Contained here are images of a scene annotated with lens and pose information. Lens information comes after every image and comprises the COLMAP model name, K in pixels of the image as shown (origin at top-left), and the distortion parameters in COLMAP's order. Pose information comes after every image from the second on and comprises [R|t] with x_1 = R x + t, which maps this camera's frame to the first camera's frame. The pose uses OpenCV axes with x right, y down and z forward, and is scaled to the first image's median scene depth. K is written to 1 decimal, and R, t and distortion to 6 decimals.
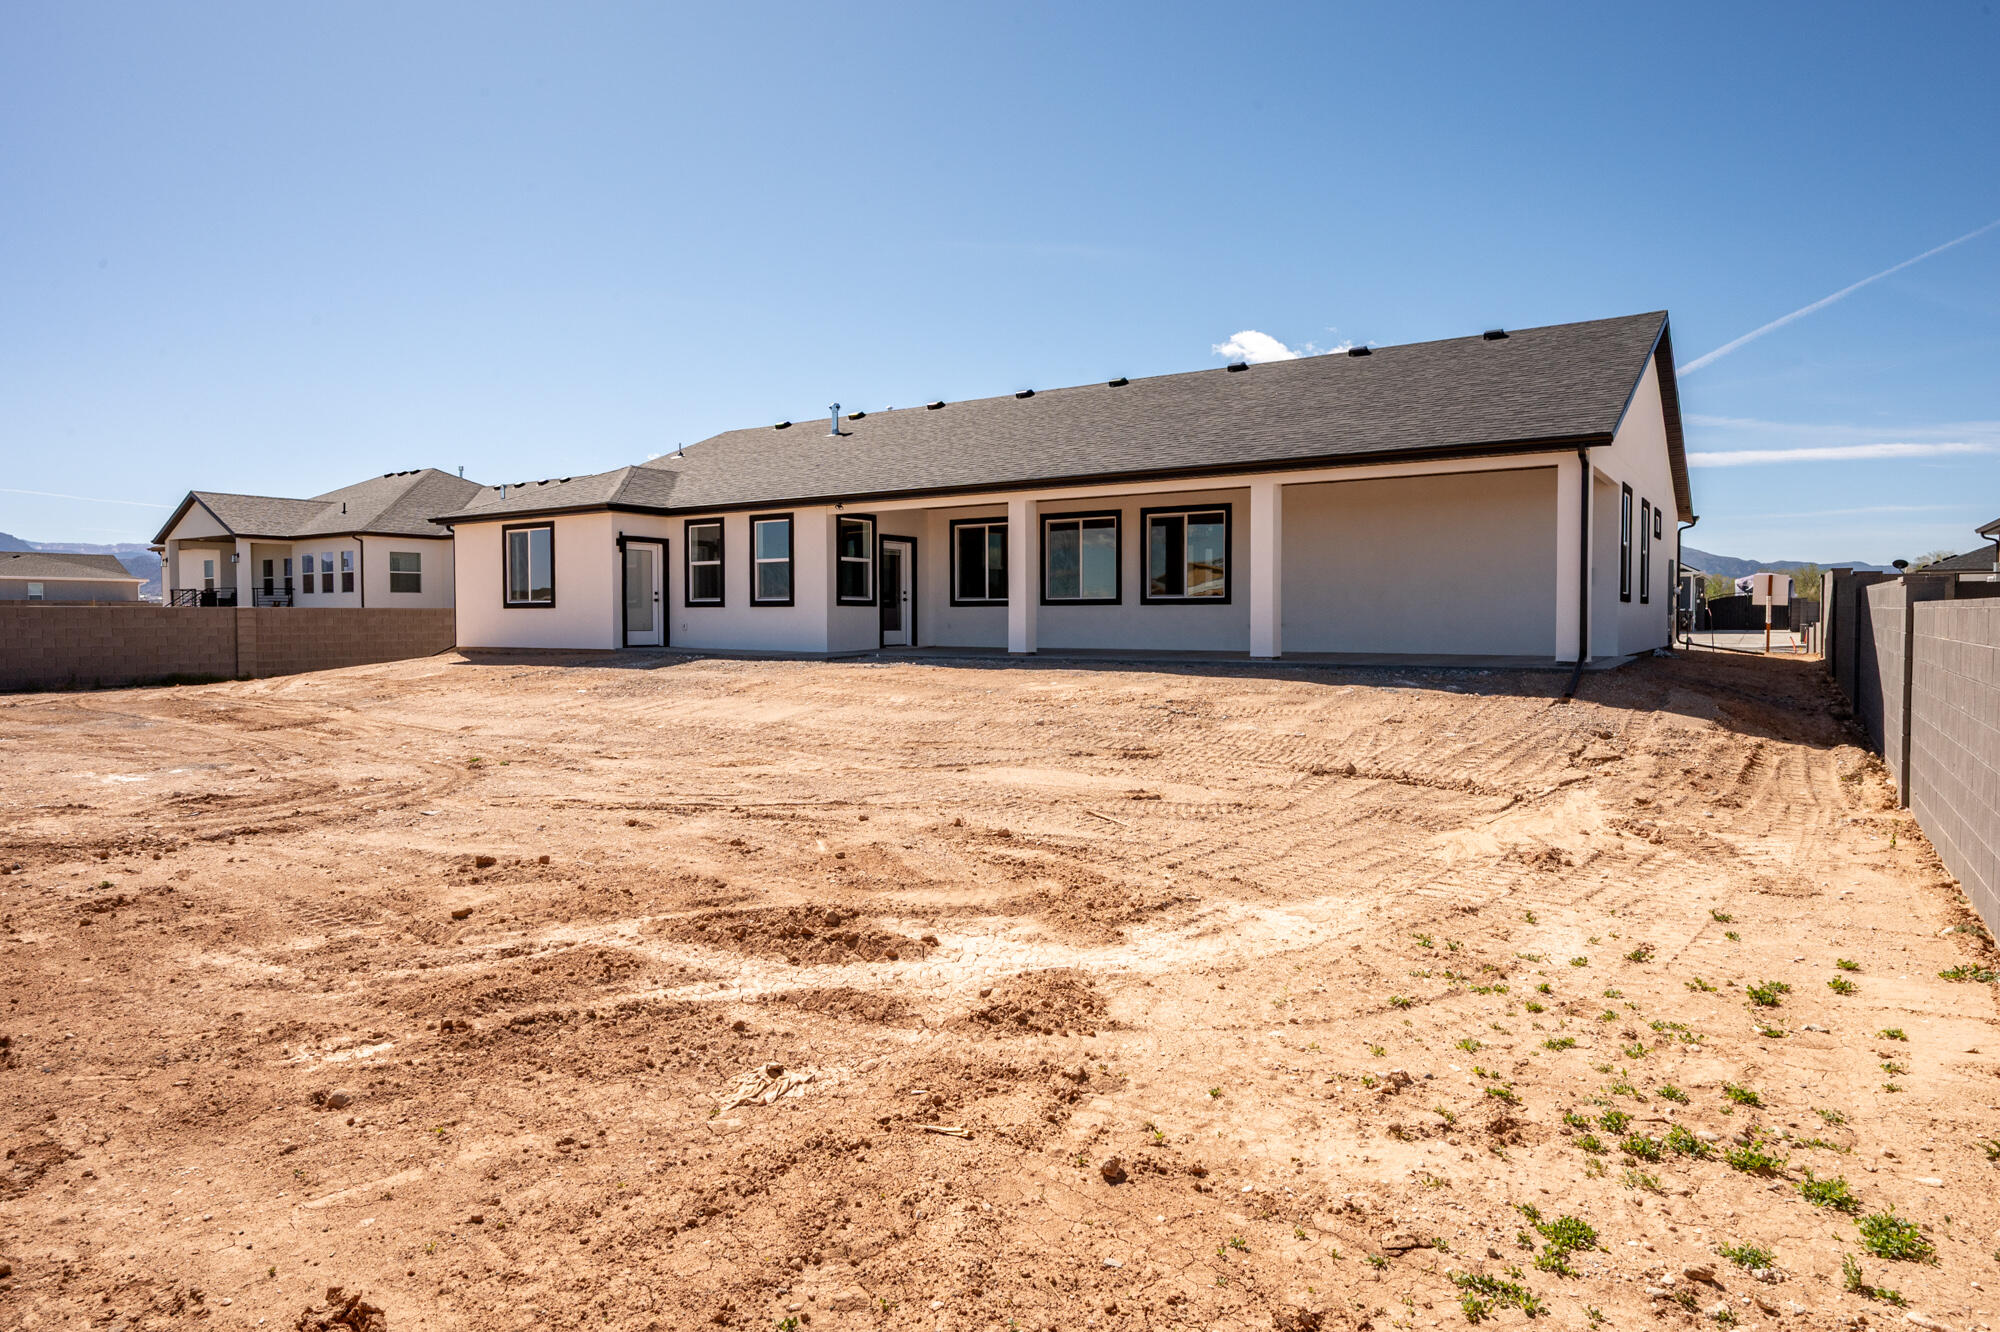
lens RADIAL K [[1226.2, 0, 1003.1], [0, 1226.2, 661.2], [0, 0, 1]] dist [0.010691, 0.000583]
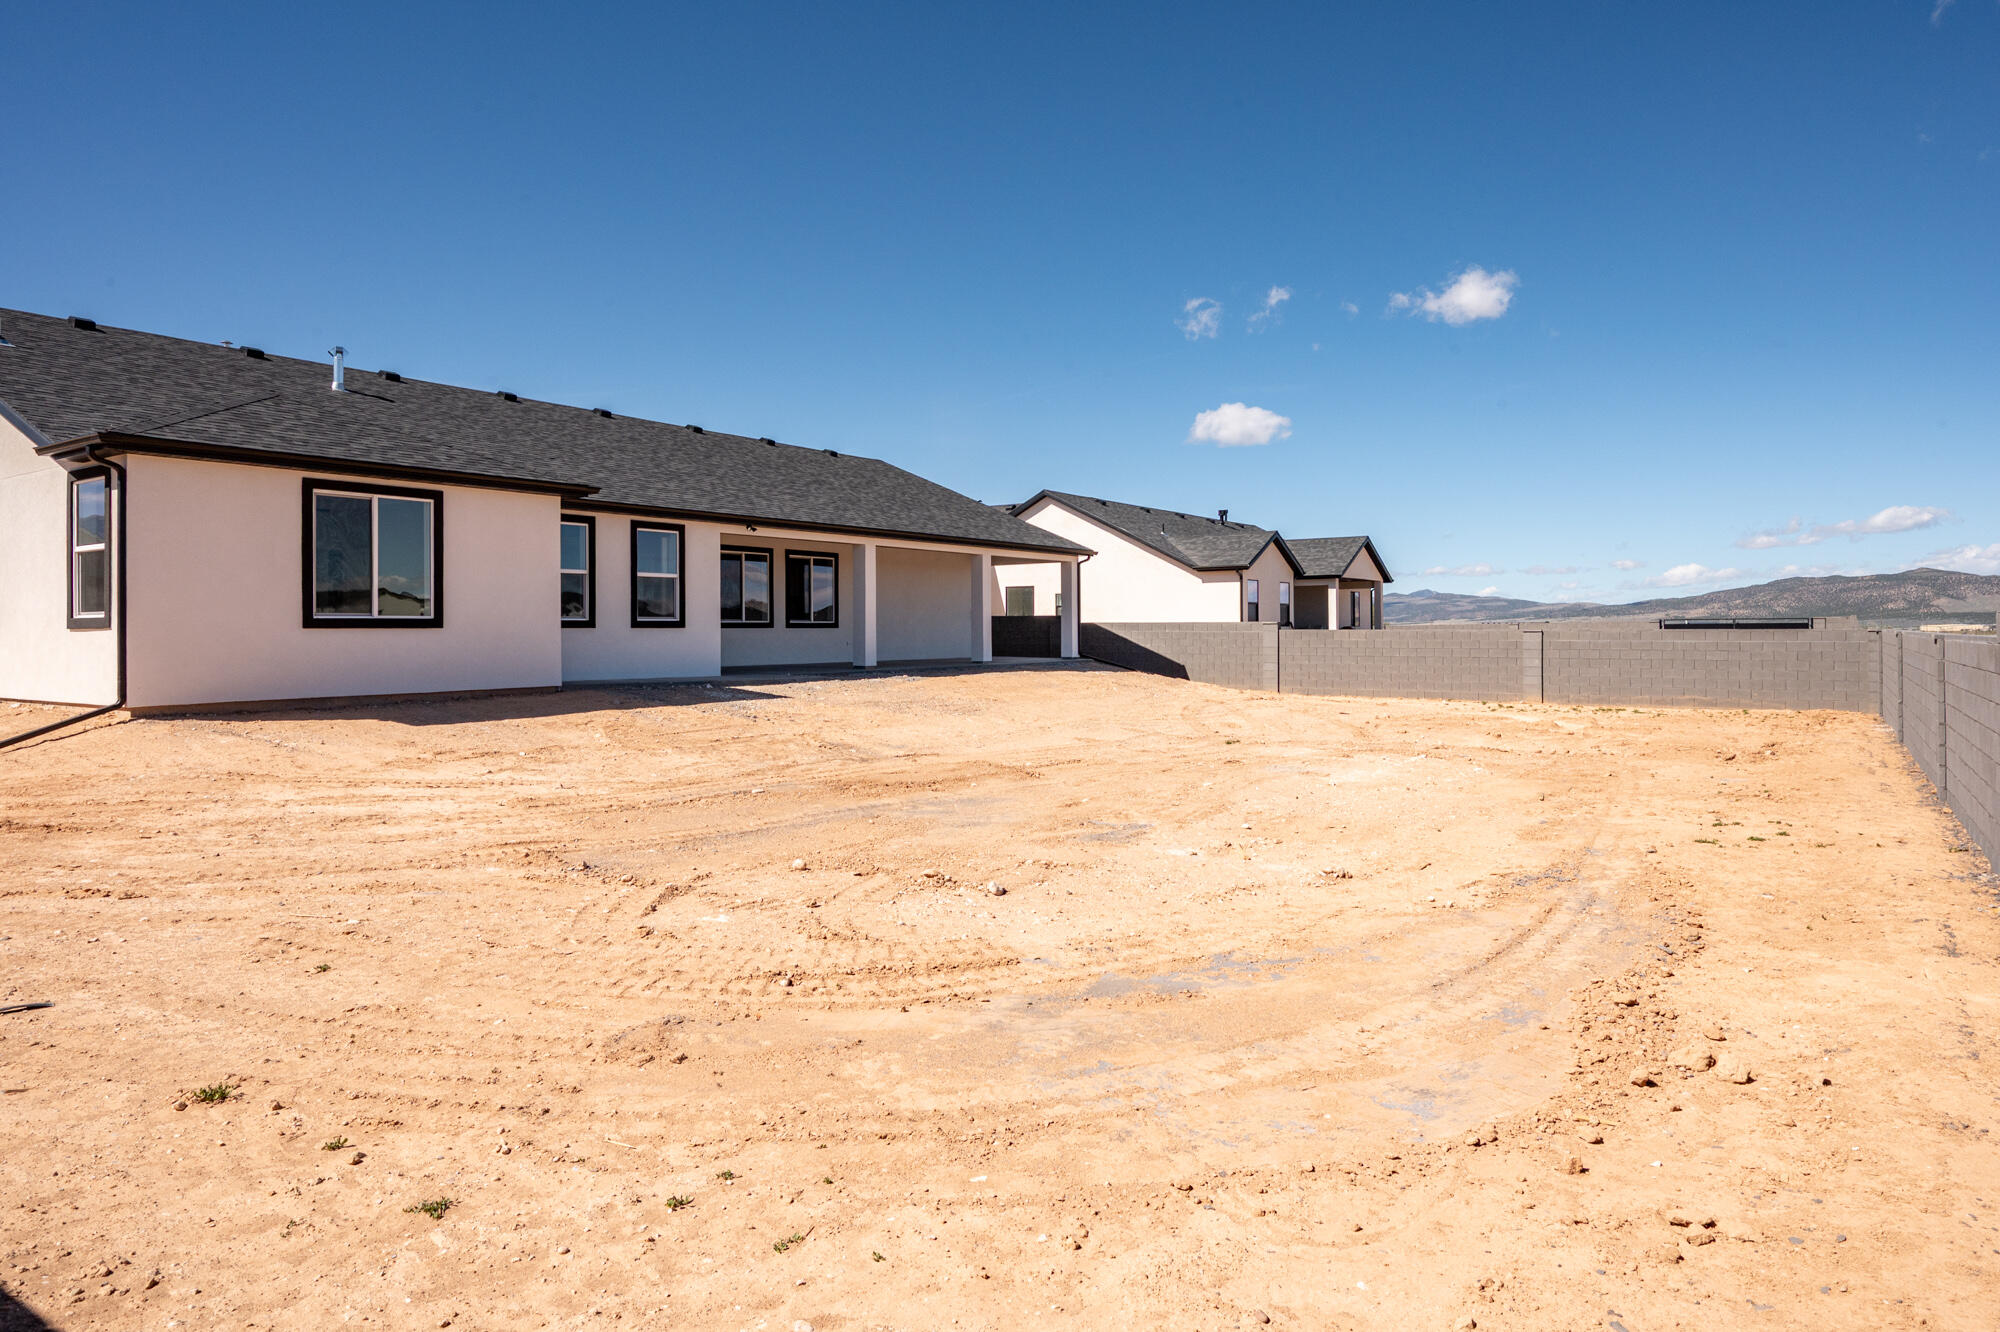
lens RADIAL K [[1240.8, 0, 996.4], [0, 1240.8, 651.5], [0, 0, 1]] dist [-0.009271, -0.001266]
pose [[-0.007887, -0.013073, 0.999883, -1.055706], [0.041861, 0.999034, 0.013393, -0.028922], [-0.999092, 0.041962, -0.007333, 0.753351]]
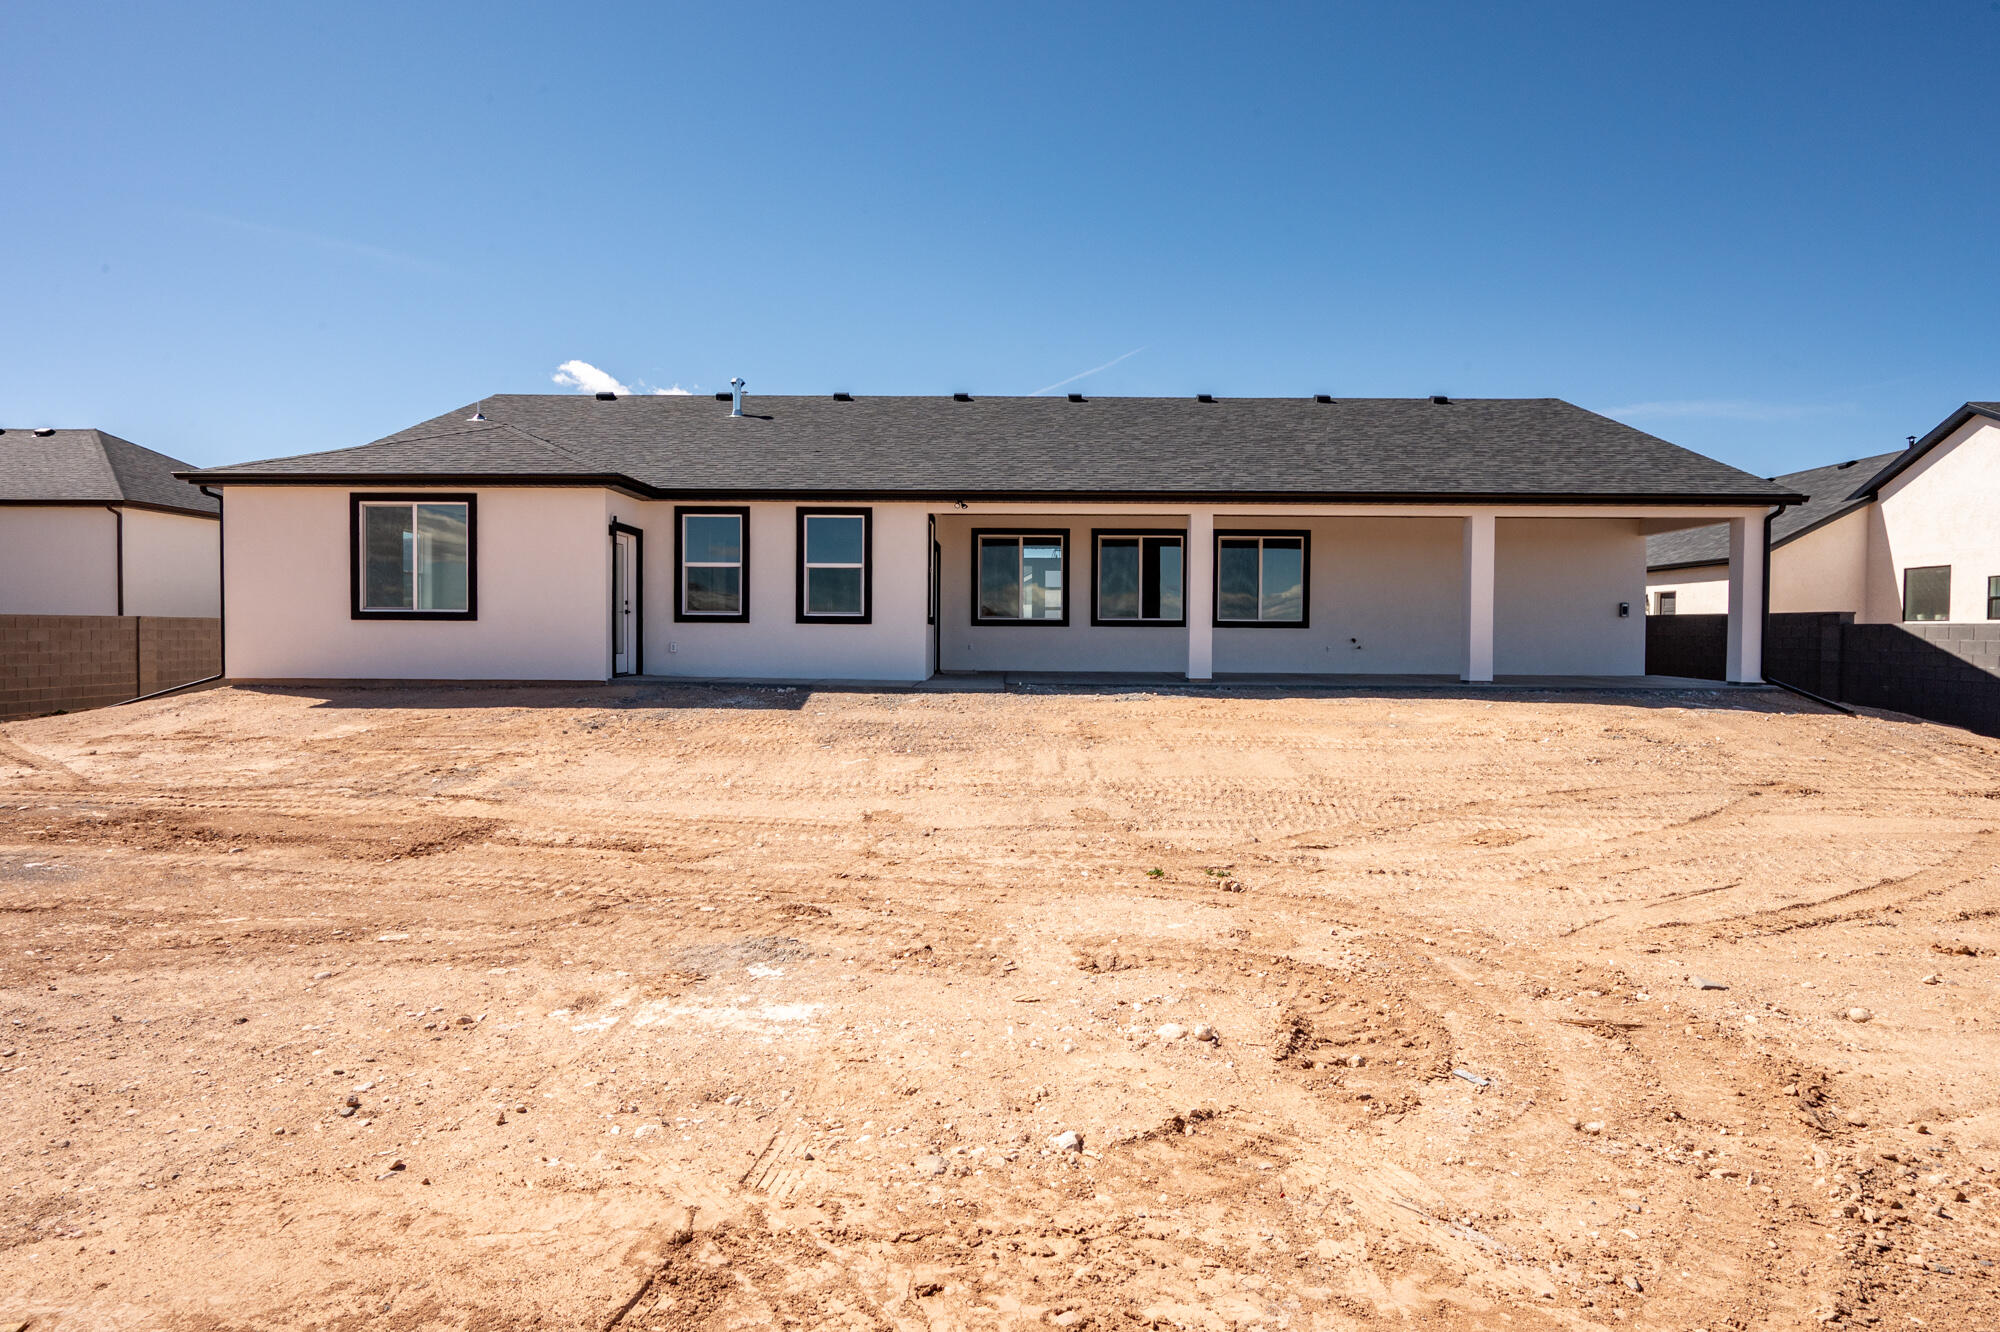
lens RADIAL K [[1093.0, 0, 998.3], [0, 1093.0, 663.7], [0, 0, 1]] dist [0.005324, -0.000803]
pose [[0.829726, -0.006116, 0.558138, -0.487129], [0.010638, 0.999932, -0.004857, -0.013621], [-0.558070, 0.009967, 0.829734, 0.346515]]
